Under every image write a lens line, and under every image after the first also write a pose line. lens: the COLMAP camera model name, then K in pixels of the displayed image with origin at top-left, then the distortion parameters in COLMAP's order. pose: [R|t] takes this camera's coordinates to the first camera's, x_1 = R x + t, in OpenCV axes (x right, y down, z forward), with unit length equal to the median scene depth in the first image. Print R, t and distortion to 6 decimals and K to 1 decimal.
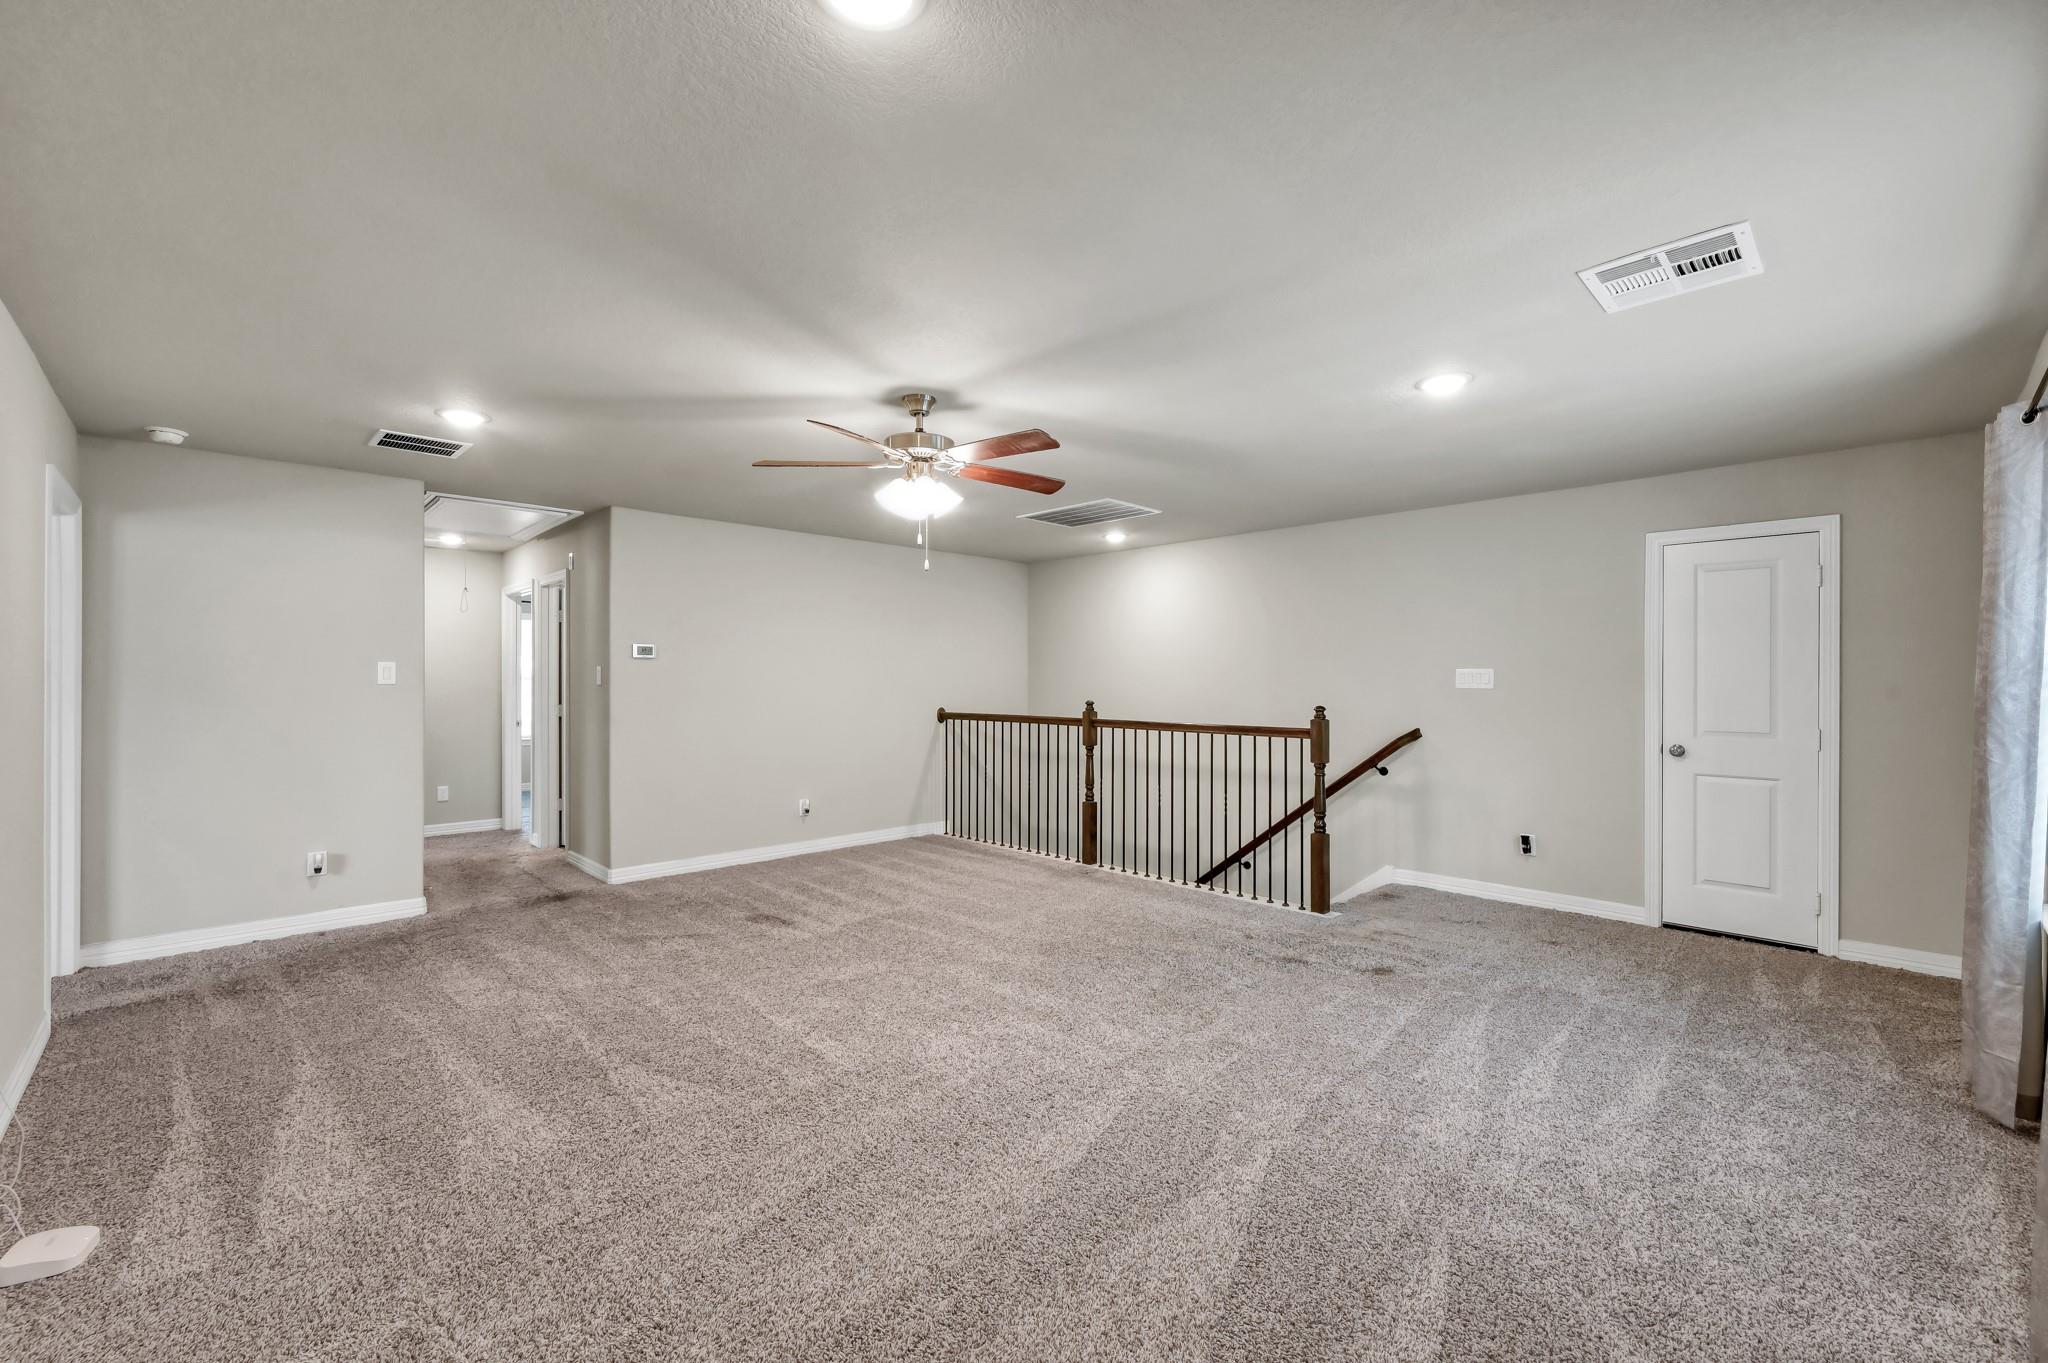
lens RADIAL K [[854.2, 0, 1009.9], [0, 854.2, 684.6], [0, 0, 1]] dist [-0.003468, -0.000650]
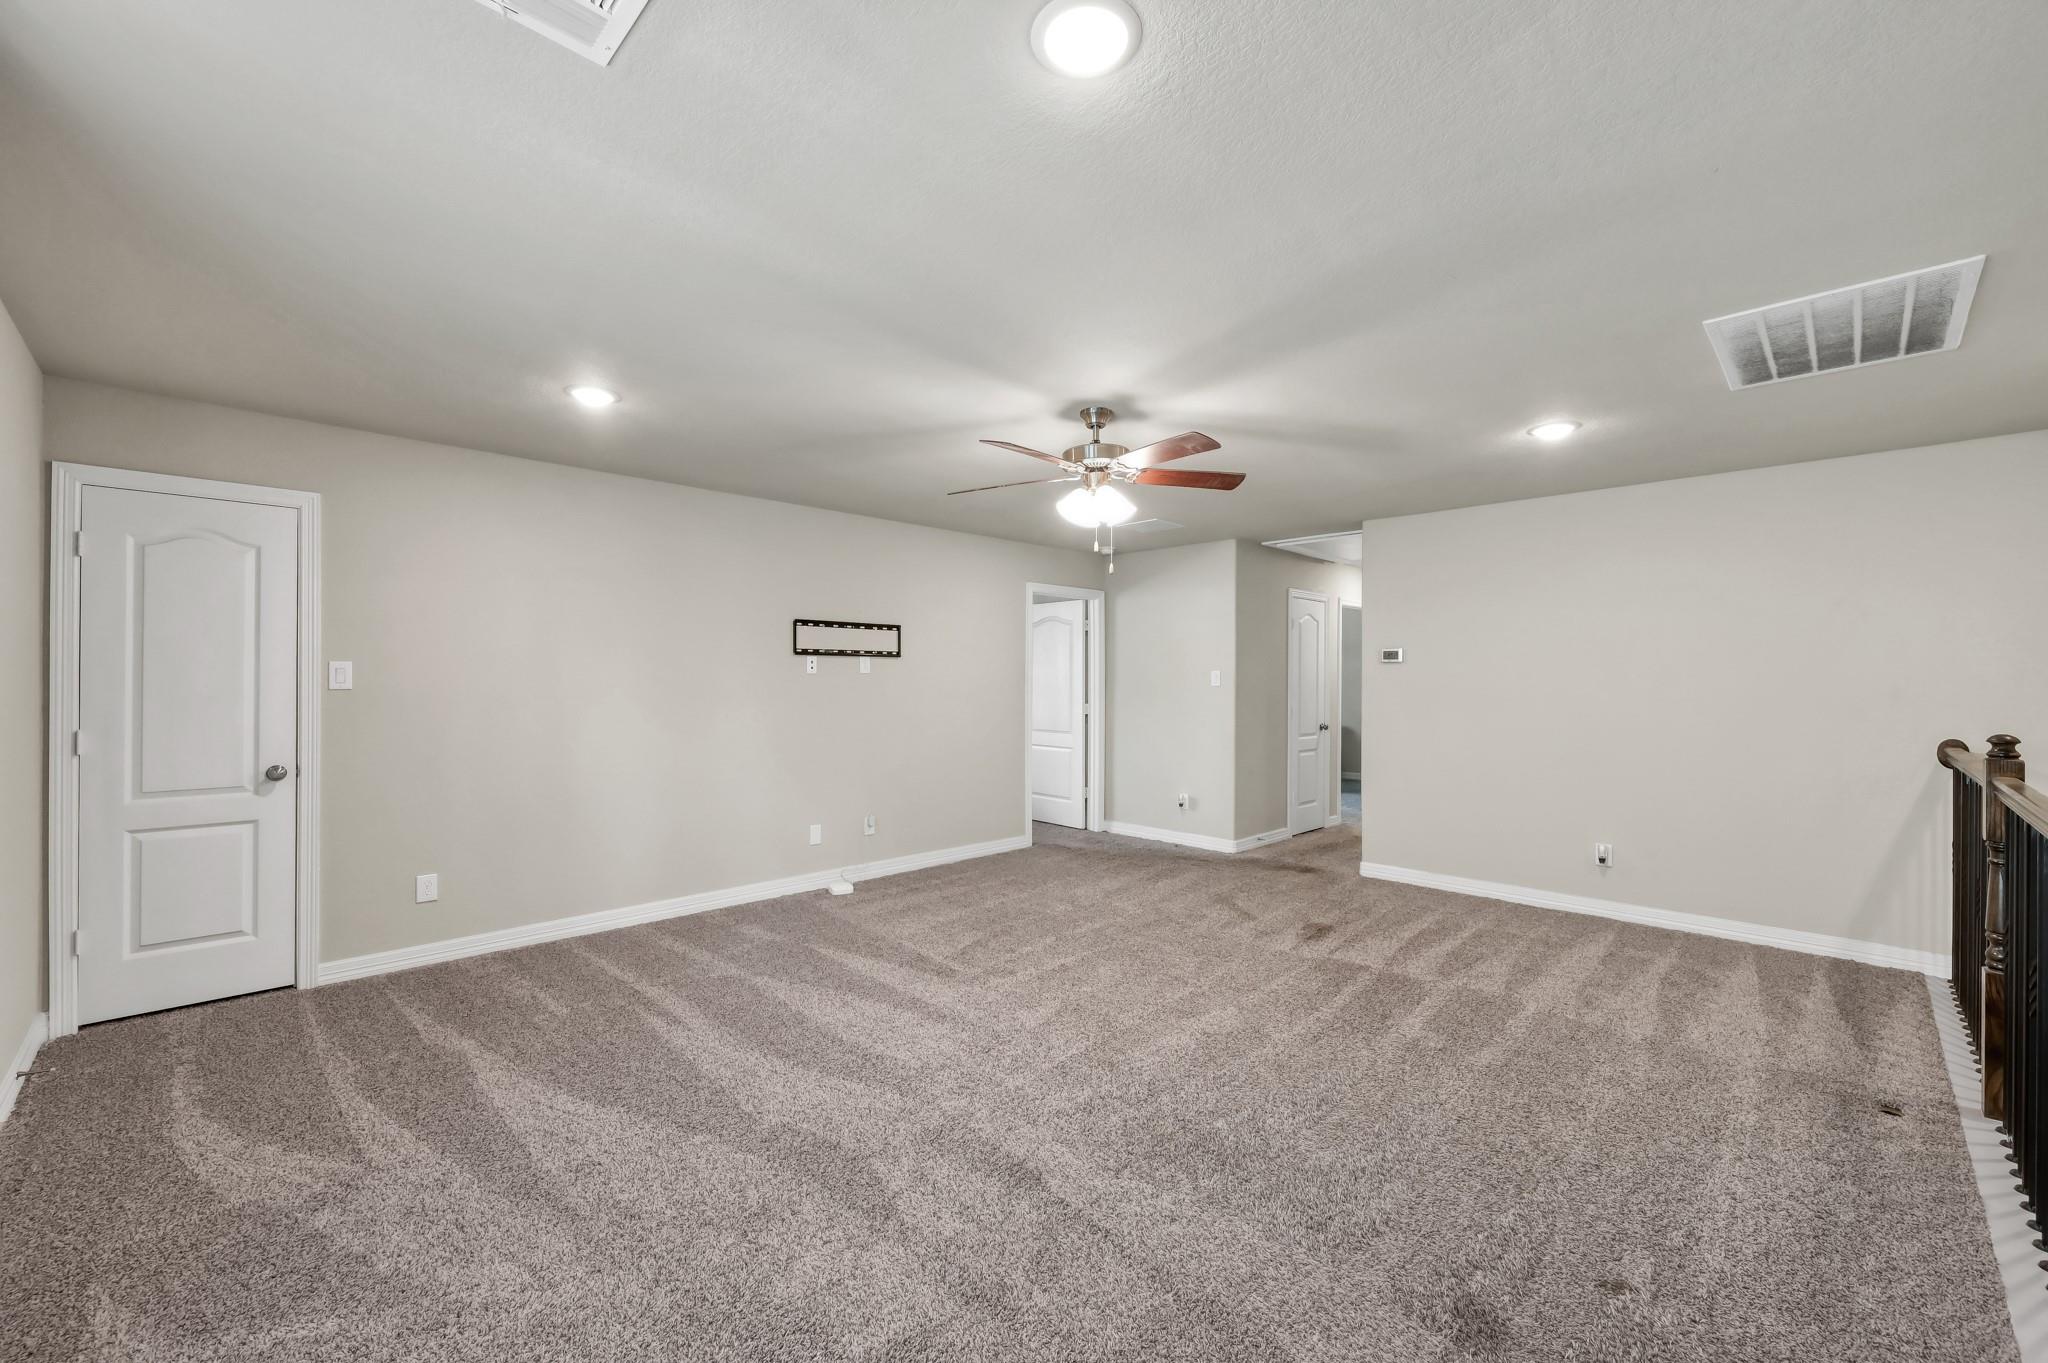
lens RADIAL K [[812.2, 0, 1010.7], [0, 812.2, 674.6], [0, 0, 1]] dist [-0.000672, 0.000087]
pose [[0.015914, -0.008386, -0.999838, 0.648351], [-0.013638, 0.999870, -0.008603, -0.002156], [0.999780, 0.013772, 0.015798, 0.649310]]
